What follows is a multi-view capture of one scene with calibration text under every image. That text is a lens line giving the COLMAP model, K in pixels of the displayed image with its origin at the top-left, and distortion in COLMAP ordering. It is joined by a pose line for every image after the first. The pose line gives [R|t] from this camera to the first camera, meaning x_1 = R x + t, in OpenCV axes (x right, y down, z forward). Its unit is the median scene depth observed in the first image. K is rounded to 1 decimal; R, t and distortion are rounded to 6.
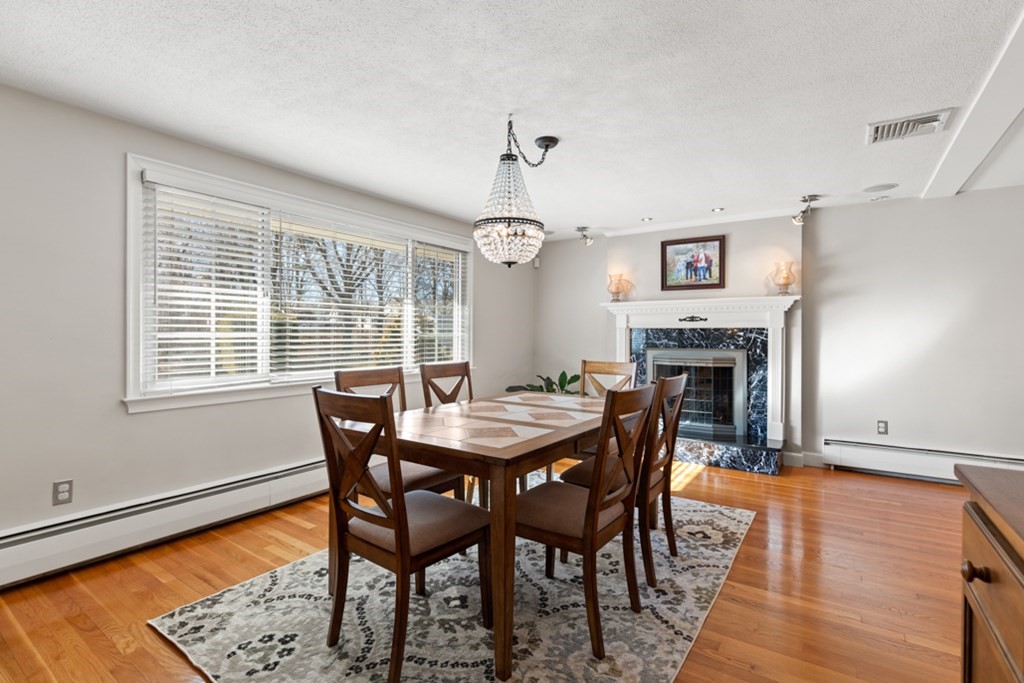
lens RADIAL K [[476.8, 0, 510.4], [0, 476.8, 325.4], [0, 0, 1]] dist [0.002482, 0.000119]
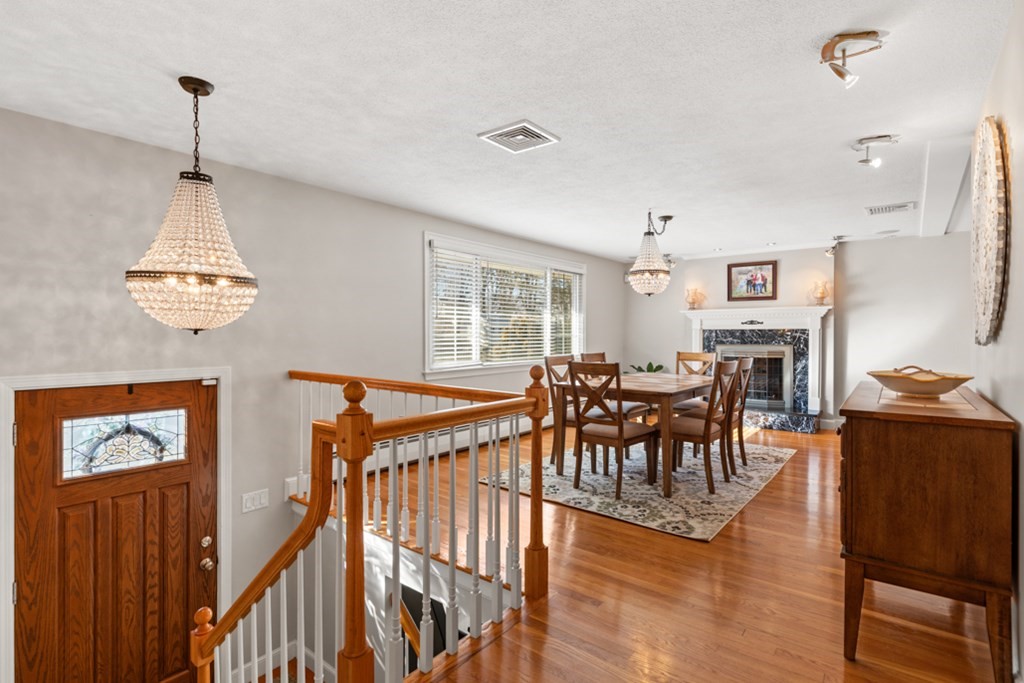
lens RADIAL K [[497.0, 0, 515.8], [0, 497.0, 328.3], [0, 0, 1]] dist [-0.002320, -0.000280]
pose [[0.998075, -0.003328, -0.061932, -0.214461], [0.003838, 0.999960, 0.008109, -0.012013], [0.061902, -0.008331, 0.998047, -0.480972]]
